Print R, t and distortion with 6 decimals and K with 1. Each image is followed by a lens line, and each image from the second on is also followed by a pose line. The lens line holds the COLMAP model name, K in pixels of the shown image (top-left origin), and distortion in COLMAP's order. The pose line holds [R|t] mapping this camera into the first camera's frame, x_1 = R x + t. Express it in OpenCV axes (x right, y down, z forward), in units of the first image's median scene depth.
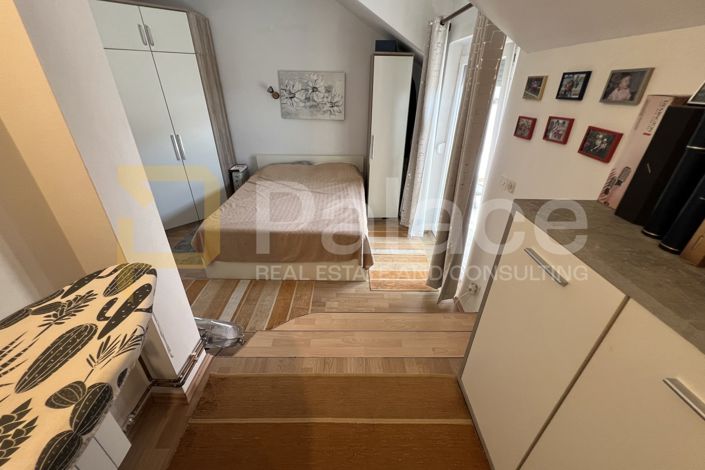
lens RADIAL K [[283.2, 0, 350.6], [0, 283.2, 234.0], [0, 0, 1]] dist [-0.000149, 0.000244]
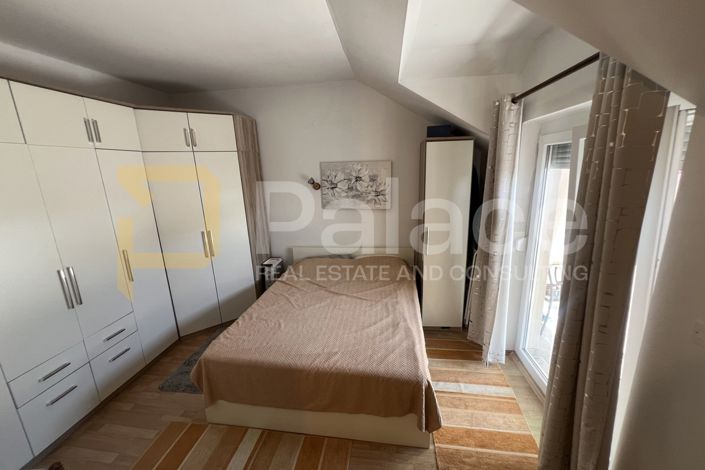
lens RADIAL K [[283.2, 0, 350.4], [0, 283.2, 233.2], [0, 0, 1]] dist [-0.000149, 0.000244]
pose [[0.988495, -0.011476, -0.150815, -0.017951], [-0.028454, 0.965204, -0.259946, -0.117136], [0.148551, 0.261246, 0.953773, 0.193285]]
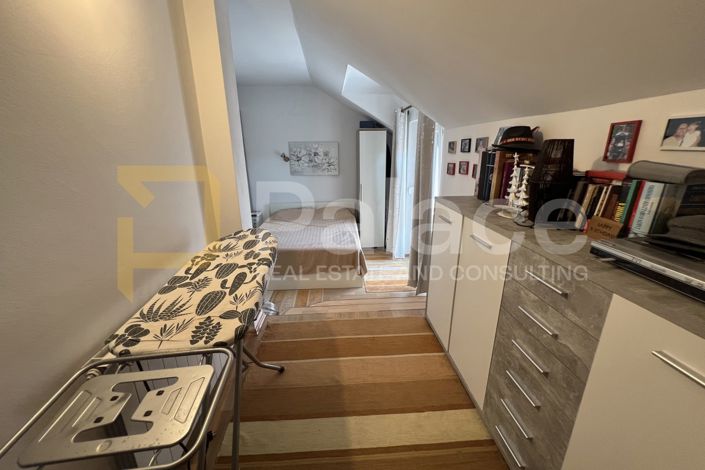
lens RADIAL K [[283.2, 0, 351.0], [0, 283.2, 235.6], [0, 0, 1]] dist [-0.000149, 0.000244]
pose [[0.998281, -0.040740, 0.042146, -0.037829], [0.048203, 0.979666, -0.194757, 0.158887], [-0.033354, 0.196453, 0.979946, -0.283551]]
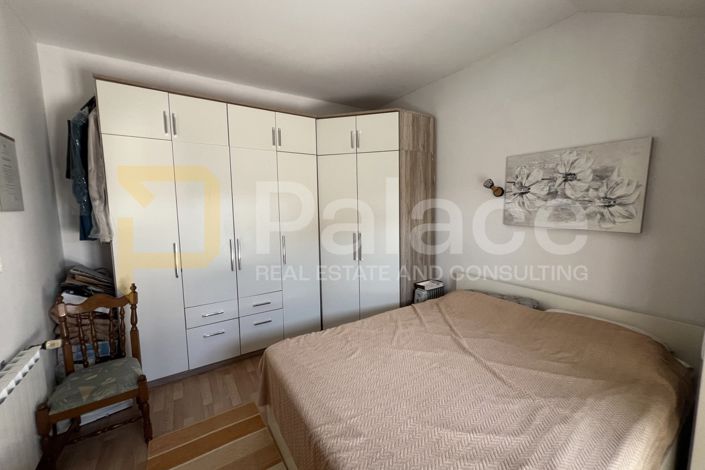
lens RADIAL K [[283.2, 0, 351.2], [0, 283.2, 232.4], [0, 0, 1]] dist [-0.000149, 0.000244]
pose [[0.539798, 0.063576, -0.839390, 0.124033], [-0.383143, 0.906427, -0.177739, -0.184226], [0.749546, 0.417550, 0.513646, 0.522866]]
